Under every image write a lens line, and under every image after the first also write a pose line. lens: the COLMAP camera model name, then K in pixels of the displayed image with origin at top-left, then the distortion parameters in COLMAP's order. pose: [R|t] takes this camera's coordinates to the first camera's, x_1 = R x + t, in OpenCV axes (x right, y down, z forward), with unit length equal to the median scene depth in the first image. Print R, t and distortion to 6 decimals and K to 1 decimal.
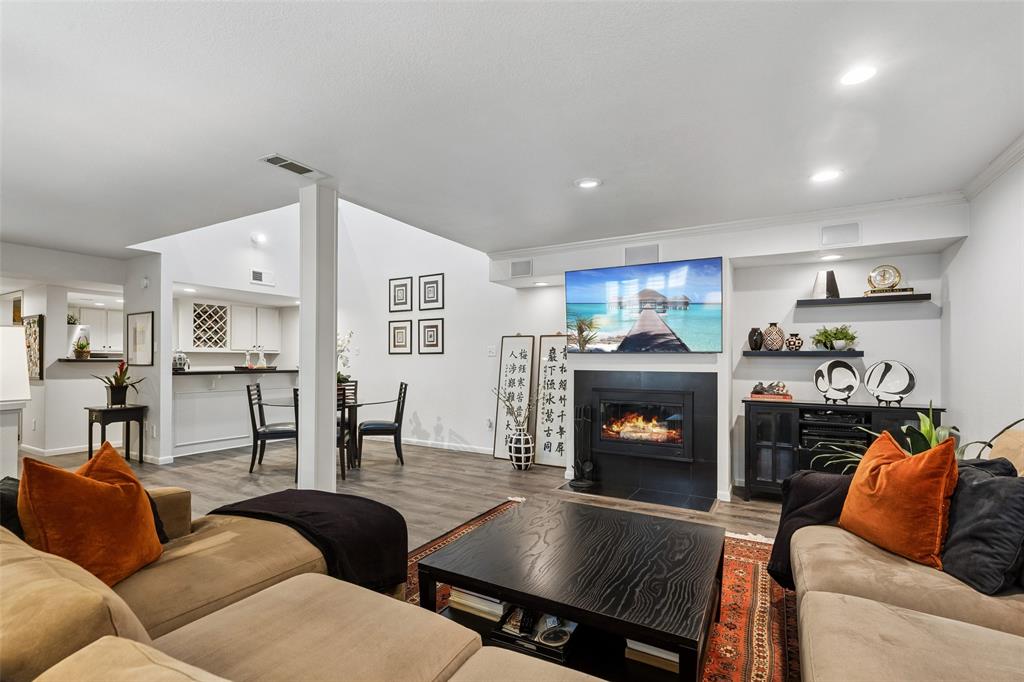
lens RADIAL K [[463.6, 0, 511.0], [0, 463.6, 353.9], [0, 0, 1]] dist [0.004640, -0.000466]
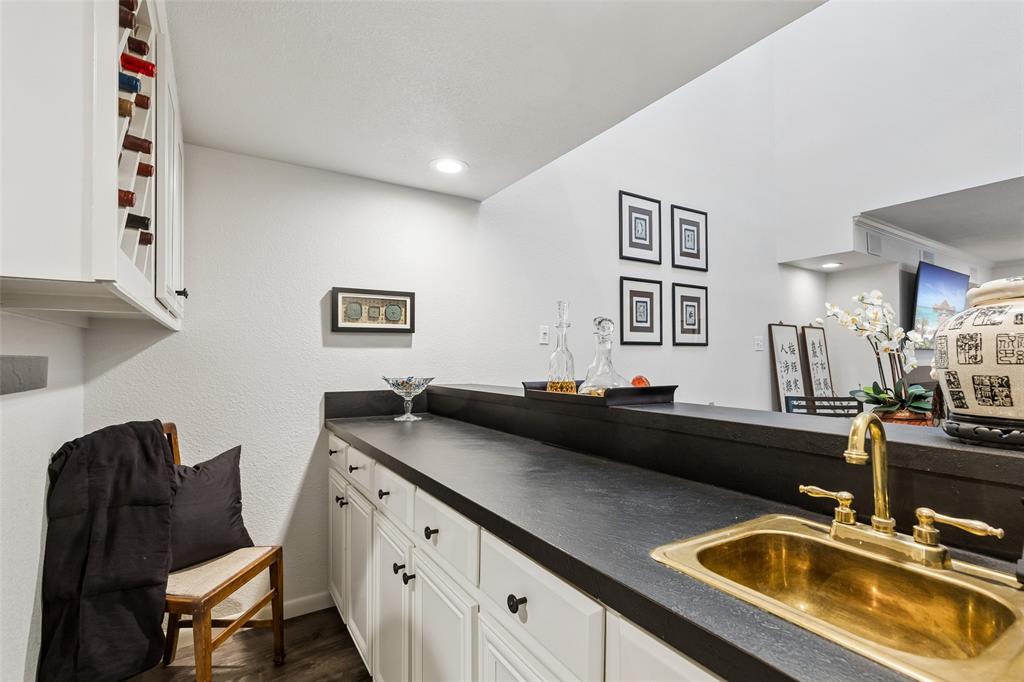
lens RADIAL K [[463.6, 0, 511.0], [0, 463.6, 353.9], [0, 0, 1]] dist [0.004640, -0.000466]
pose [[0.469437, 0.003393, 0.882959, -1.061318], [-0.008286, 0.999966, 0.000563, 0.015778], [-0.882927, -0.007580, 0.469449, 1.242679]]
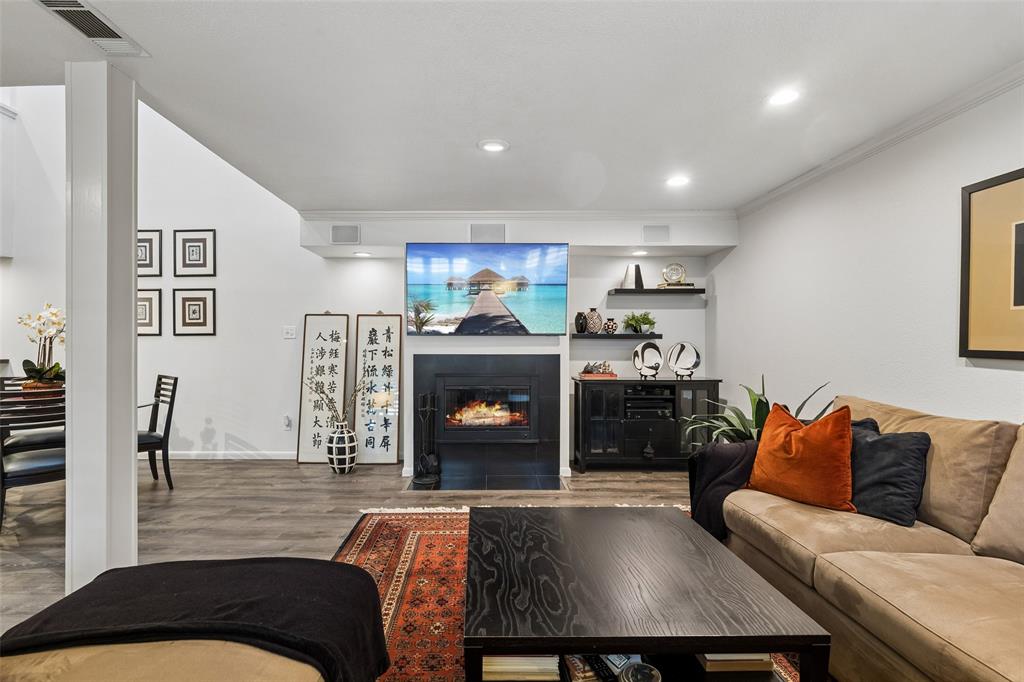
lens RADIAL K [[475.6, 0, 486.0], [0, 475.6, 339.5], [0, 0, 1]] dist [-0.001410, -0.000132]
pose [[0.870497, -0.003057, 0.492165, -0.189319], [-0.002202, 0.999947, 0.010105, -0.003154], [-0.492169, -0.009881, 0.870443, 0.130218]]
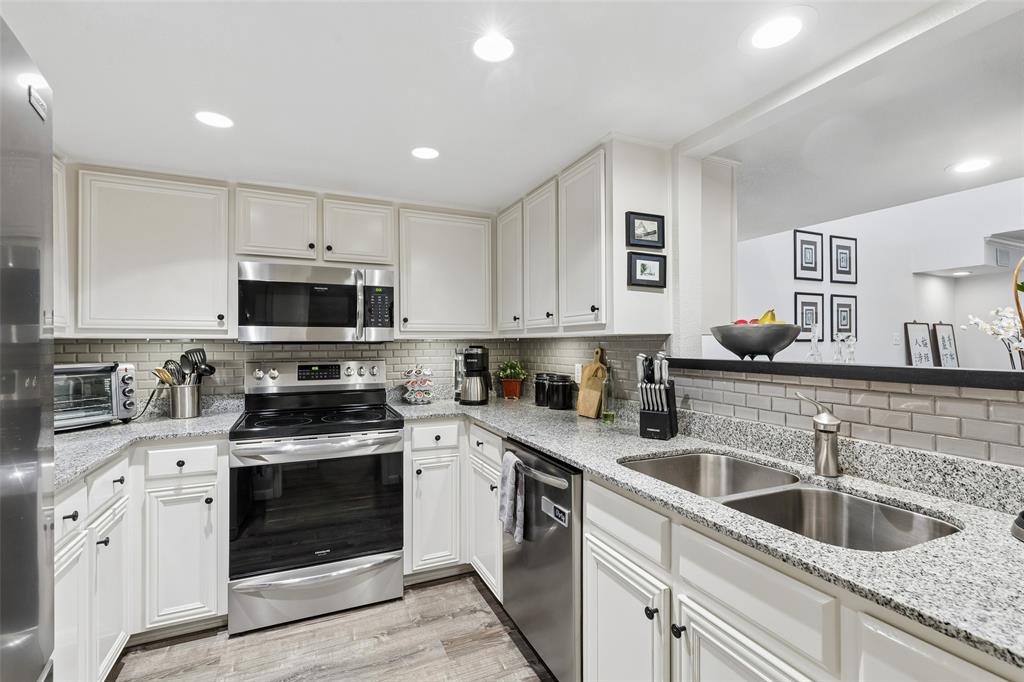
lens RADIAL K [[455.4, 0, 515.6], [0, 455.4, 342.4], [0, 0, 1]] dist [0.002104, 0.000084]
pose [[0.588962, -0.003053, 0.808155, -1.471216], [-0.009611, 0.999896, 0.010781, -0.001463], [-0.808104, -0.014117, 0.588871, 1.334975]]
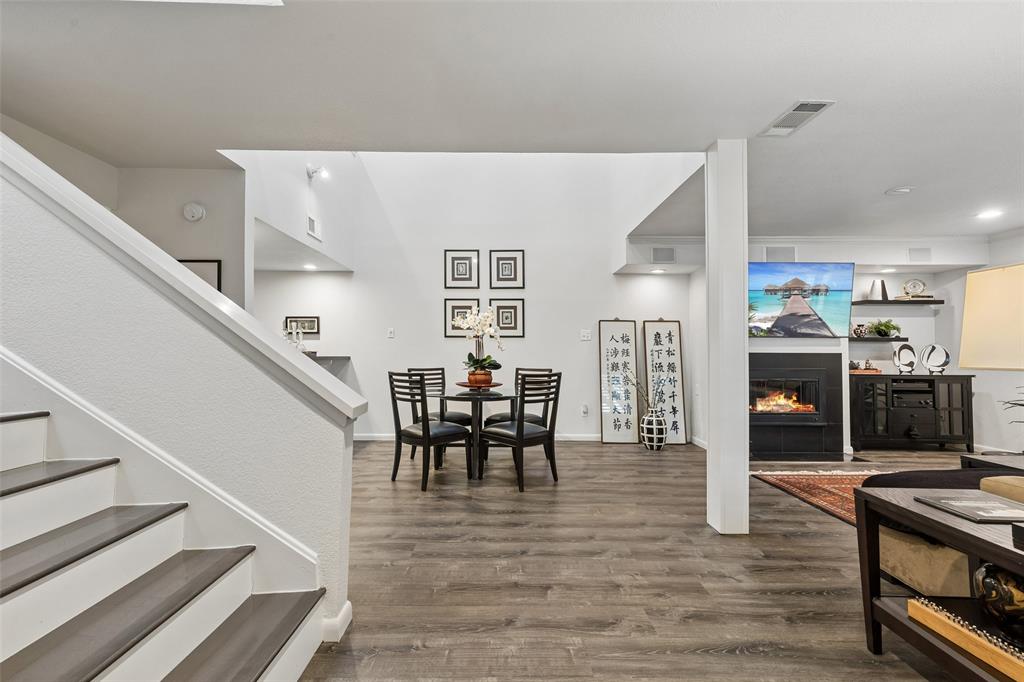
lens RADIAL K [[457.1, 0, 512.0], [0, 457.1, 341.0], [0, 0, 1]] dist [0.021955, -0.000107]
pose [[0.866859, 0.011843, 0.498412, -0.817275], [-0.006608, 0.999903, -0.012265, 0.024027], [-0.498509, 0.007339, 0.866853, 0.297487]]
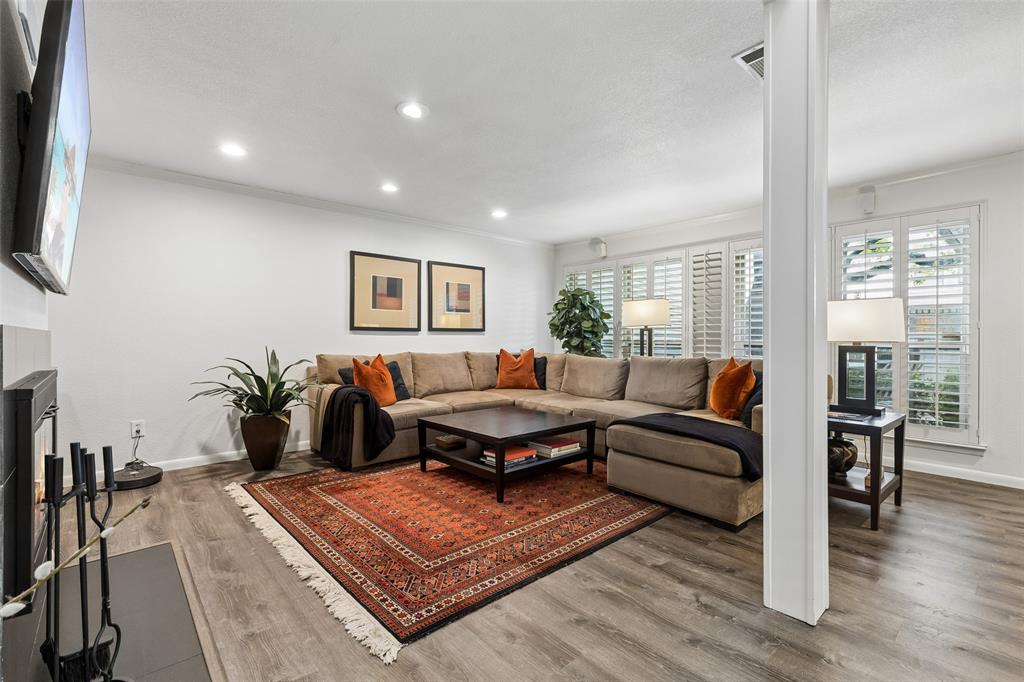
lens RADIAL K [[457.1, 0, 512.0], [0, 457.1, 341.0], [0, 0, 1]] dist [0.021955, -0.000107]
pose [[-0.945191, -0.004712, 0.326483, -0.183339], [-0.007033, 0.999958, -0.005927, 0.043150], [-0.326441, -0.007899, -0.945185, 1.106616]]
